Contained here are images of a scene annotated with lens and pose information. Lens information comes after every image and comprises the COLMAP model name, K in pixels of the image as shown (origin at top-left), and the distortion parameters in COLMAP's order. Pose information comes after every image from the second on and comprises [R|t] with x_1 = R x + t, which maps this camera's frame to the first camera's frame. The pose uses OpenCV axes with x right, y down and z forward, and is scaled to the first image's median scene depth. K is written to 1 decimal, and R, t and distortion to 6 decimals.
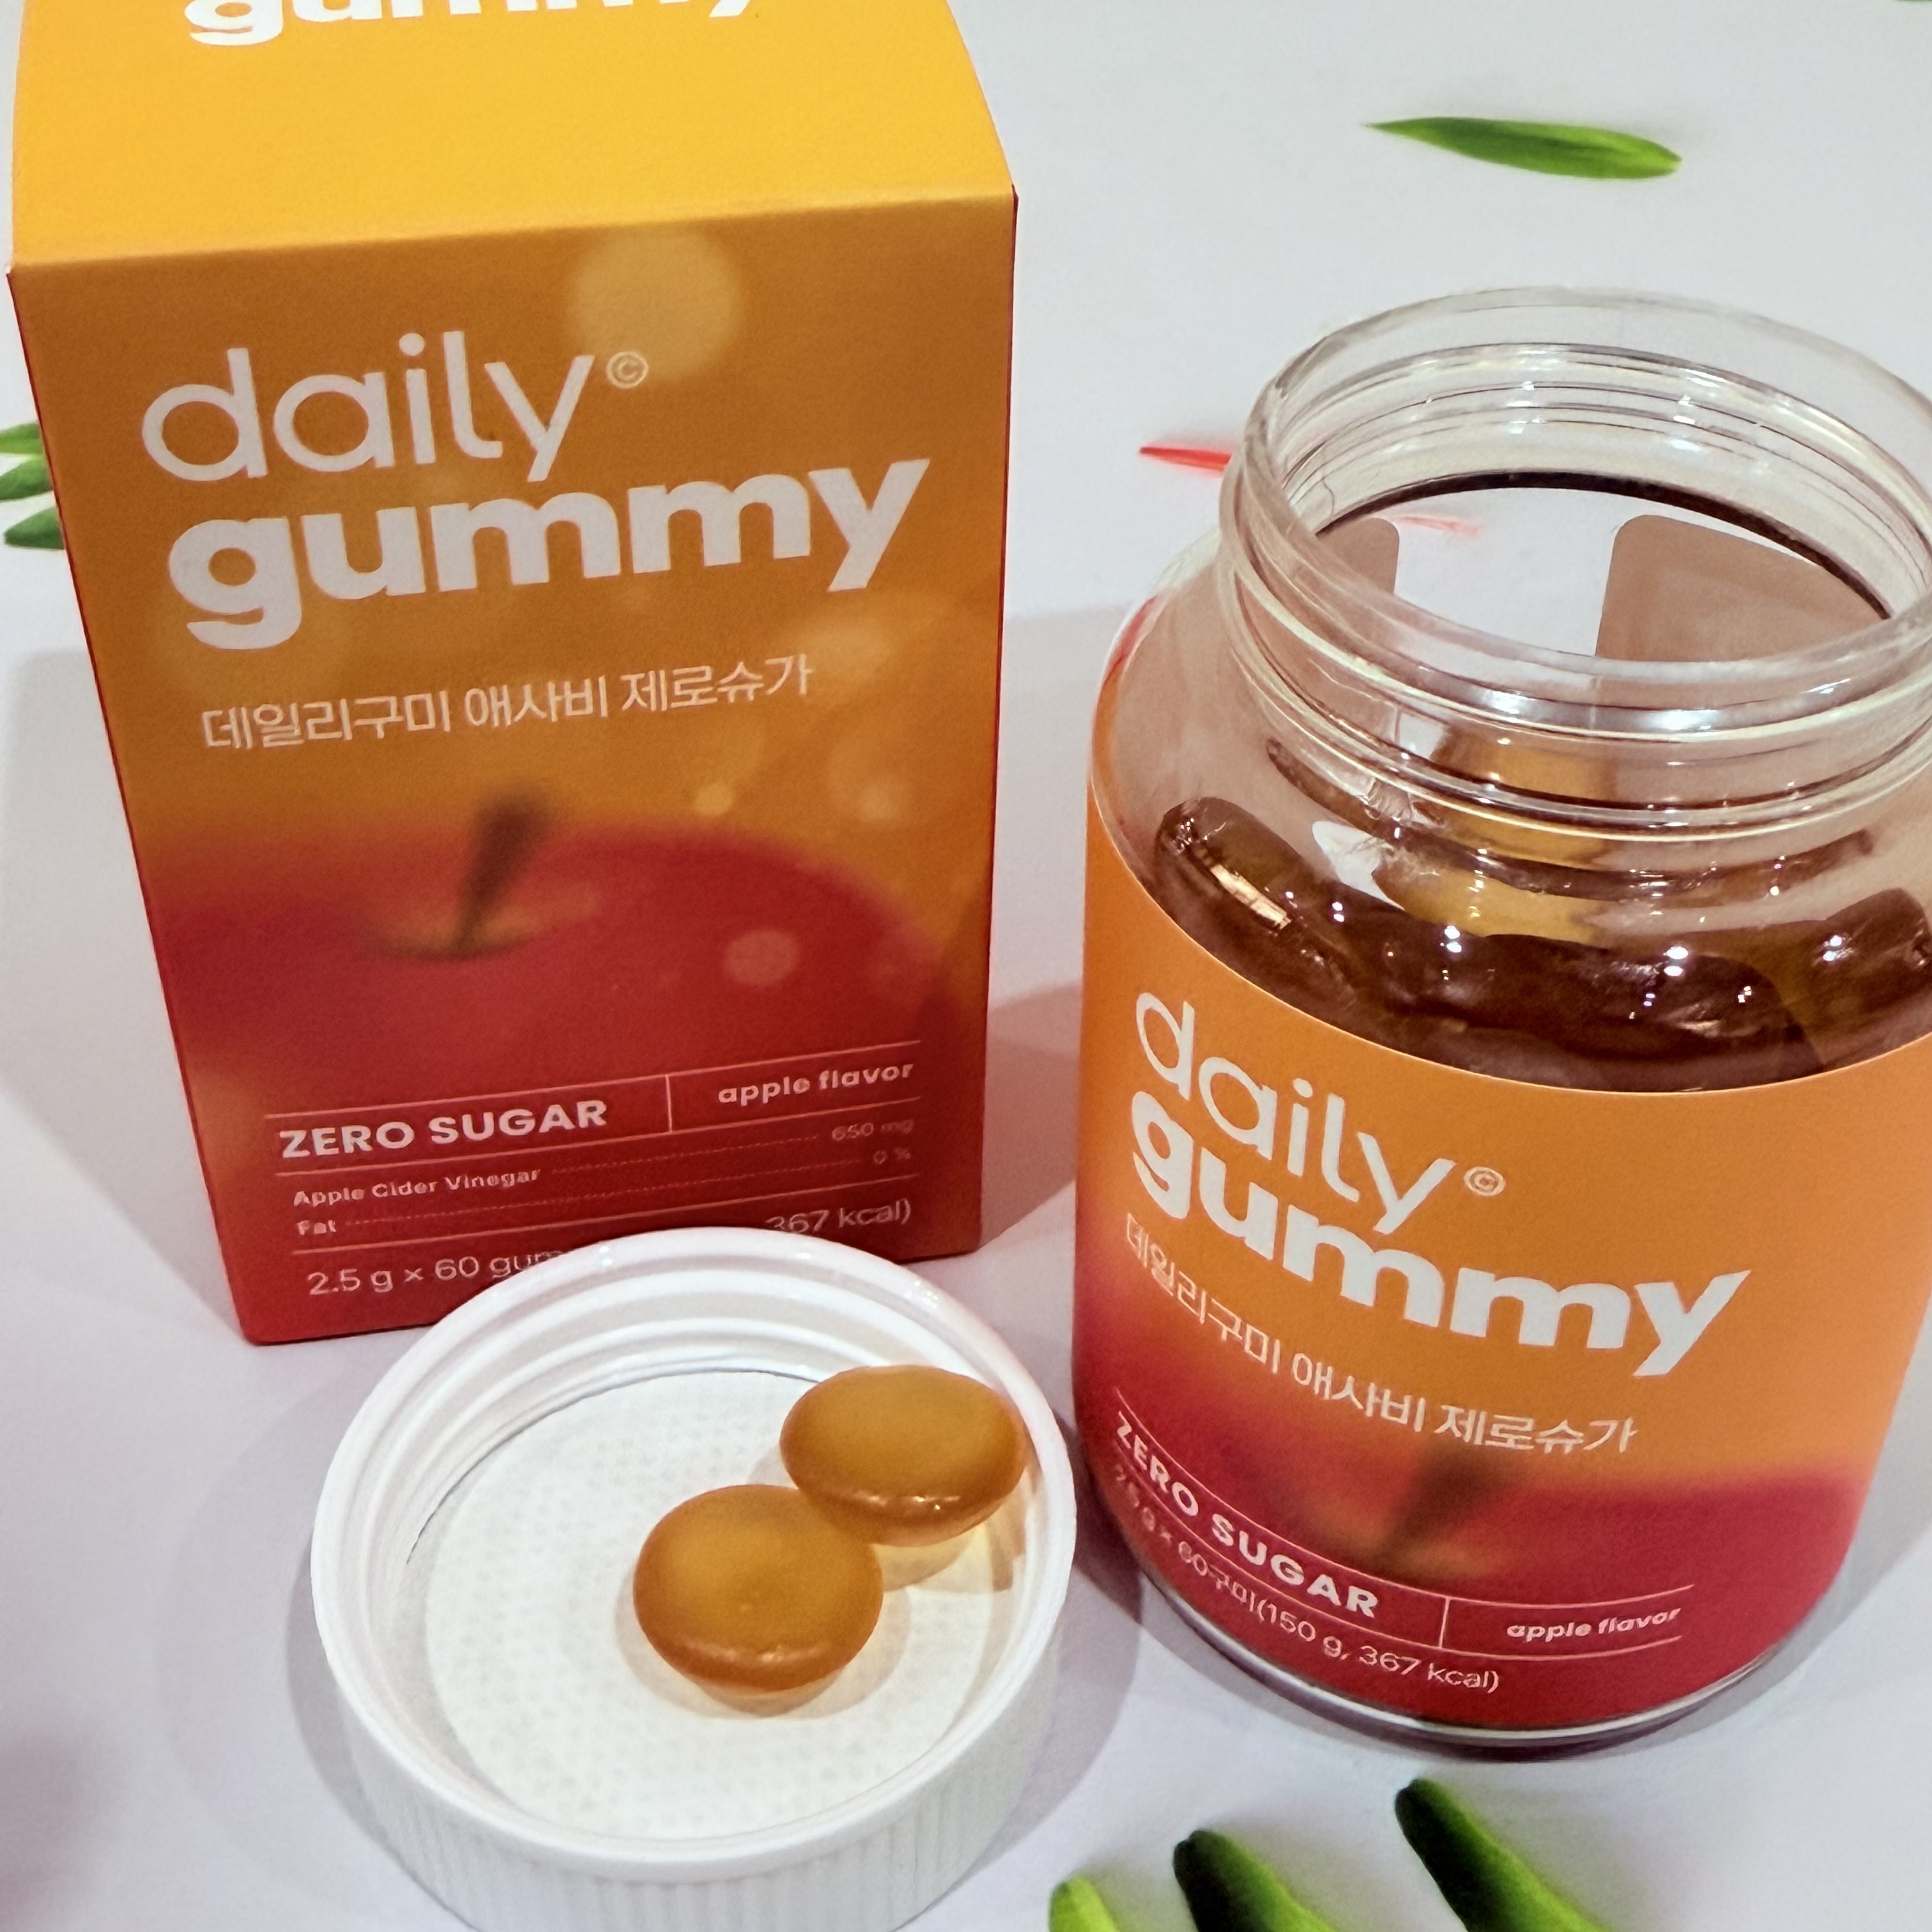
lens RADIAL K [[2771.8, 0, 931.3], [0, 2771.8, 836.2], [0, 0, 1]] dist [0.052953, 0.000000]
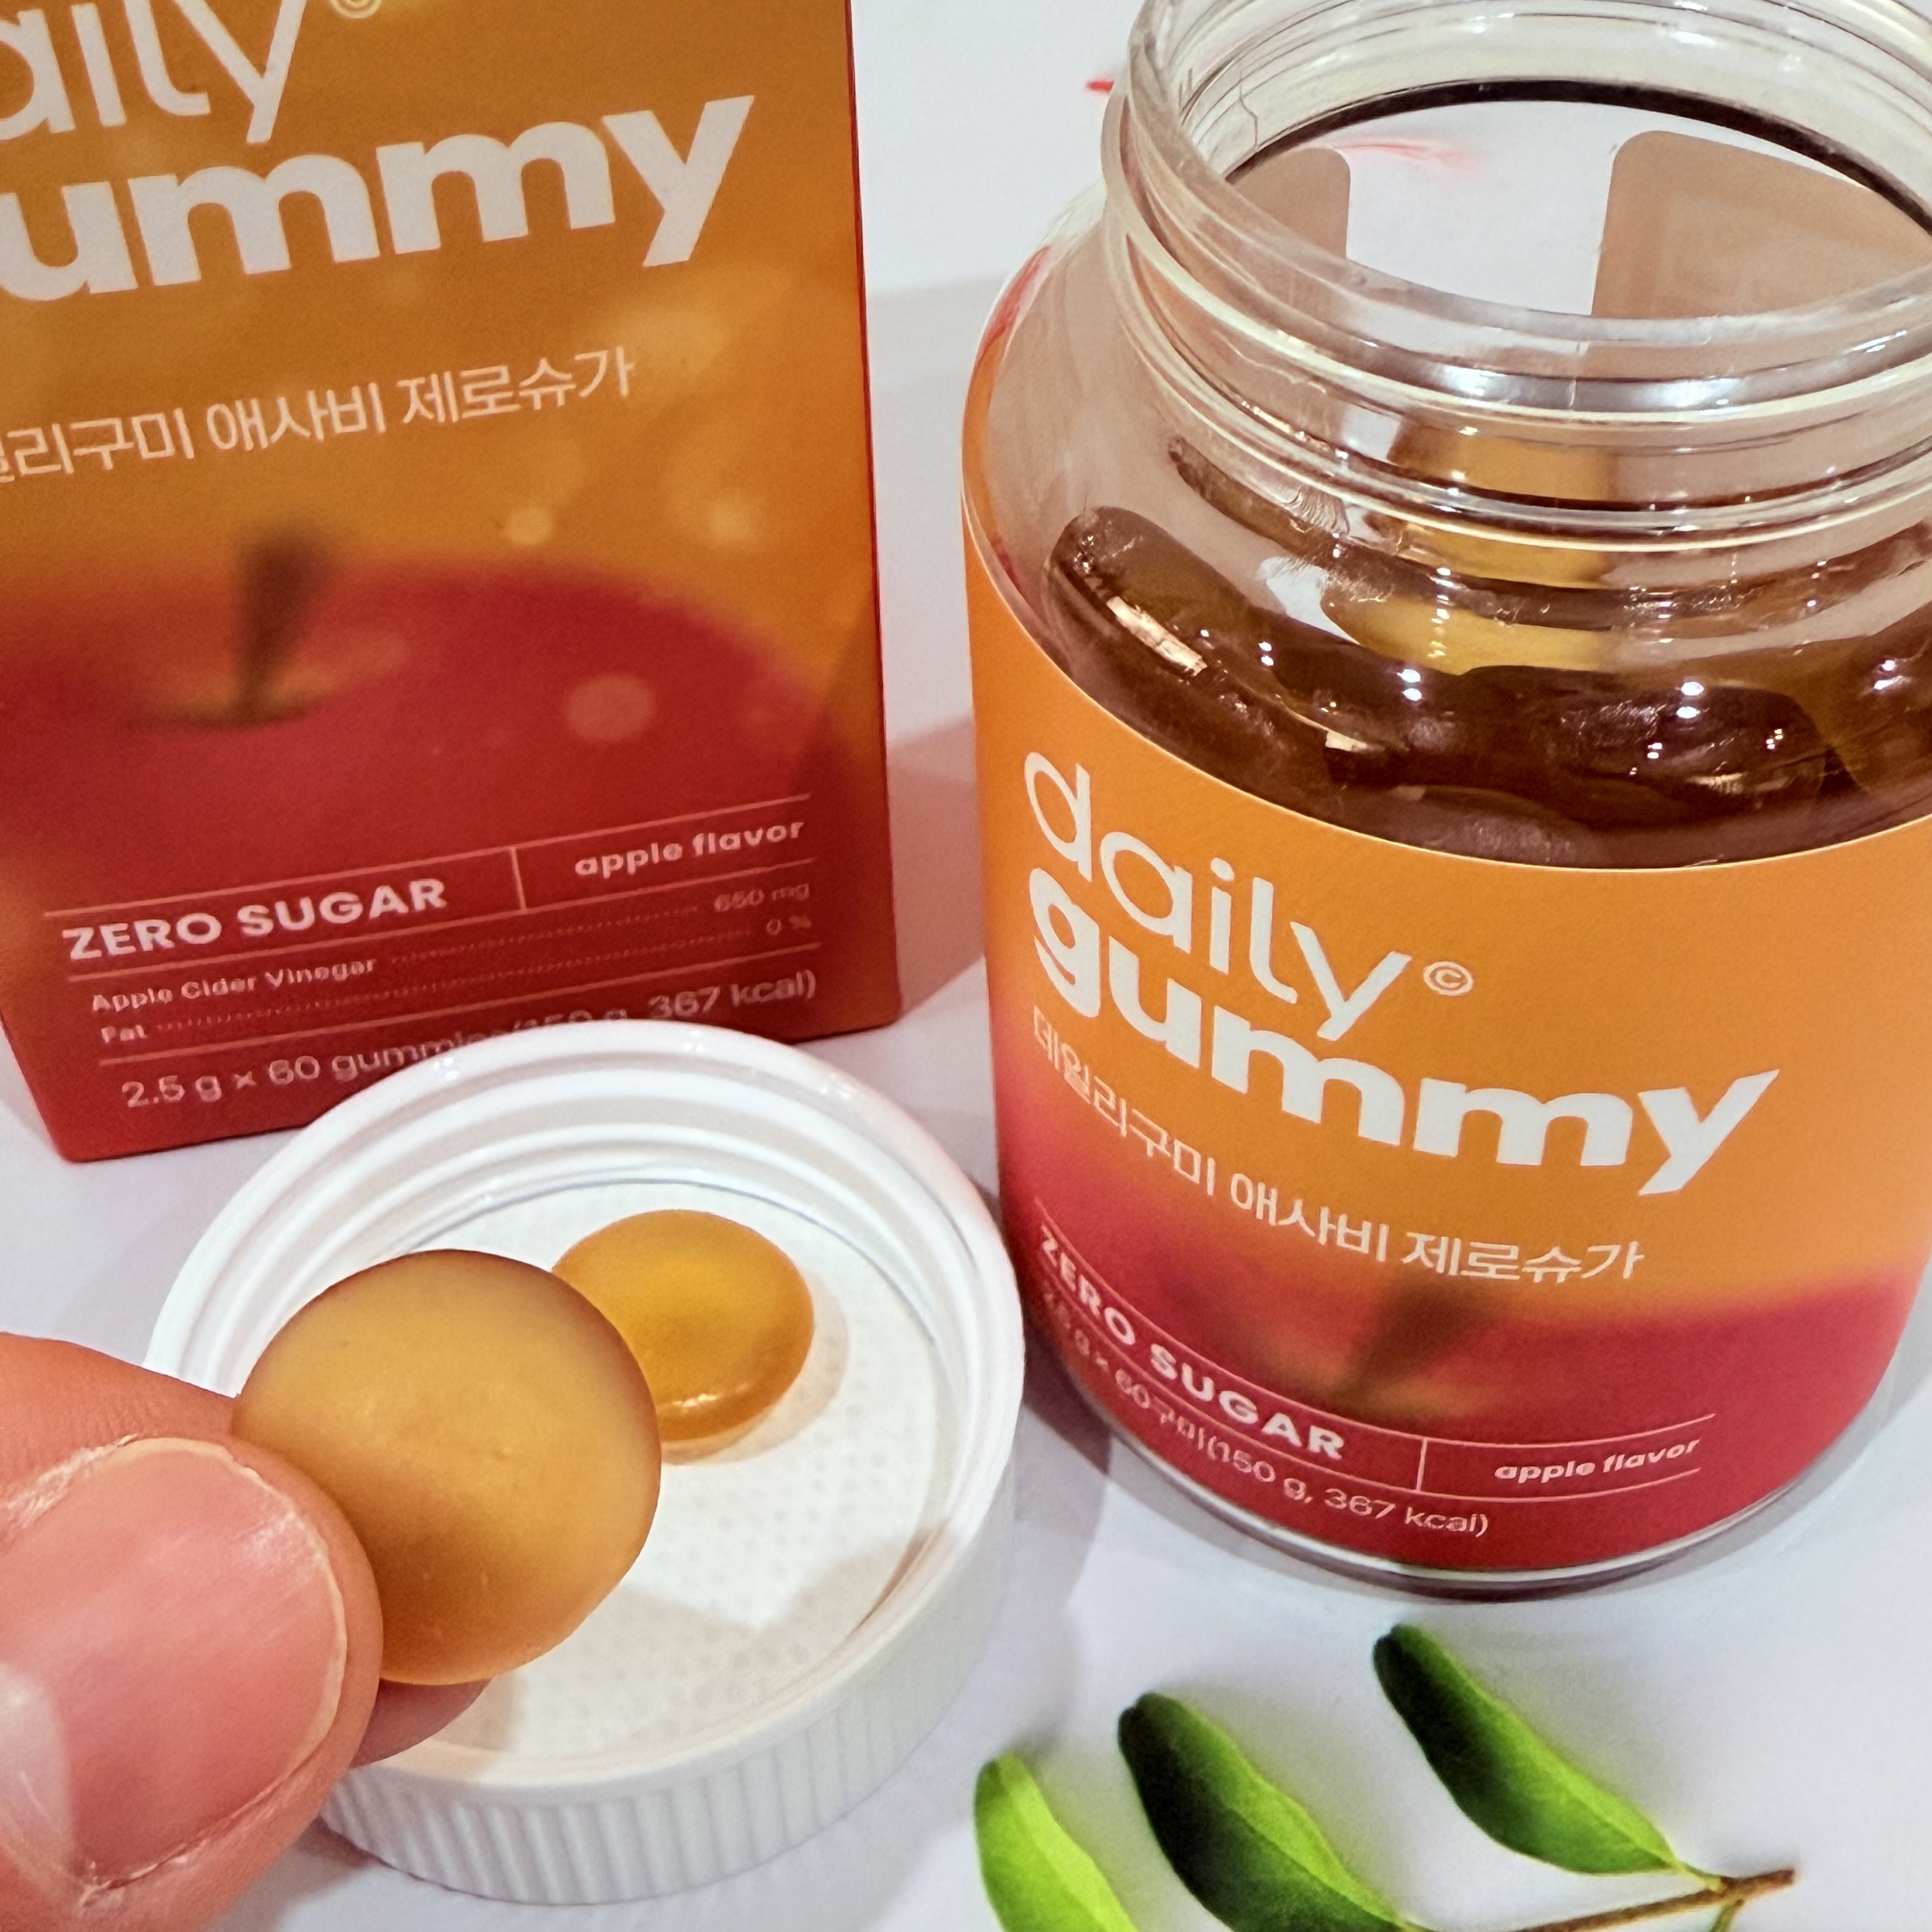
lens RADIAL K [[2771.8, 0, 926.6], [0, 2771.8, 808.9], [0, 0, 1]] dist [0.052953, 0.000000]
pose [[0.999177, -0.037963, -0.014277, 0.051803], [0.039291, 0.993320, 0.108501, -0.015515], [0.010062, -0.108973, 0.993994, 0.171831]]
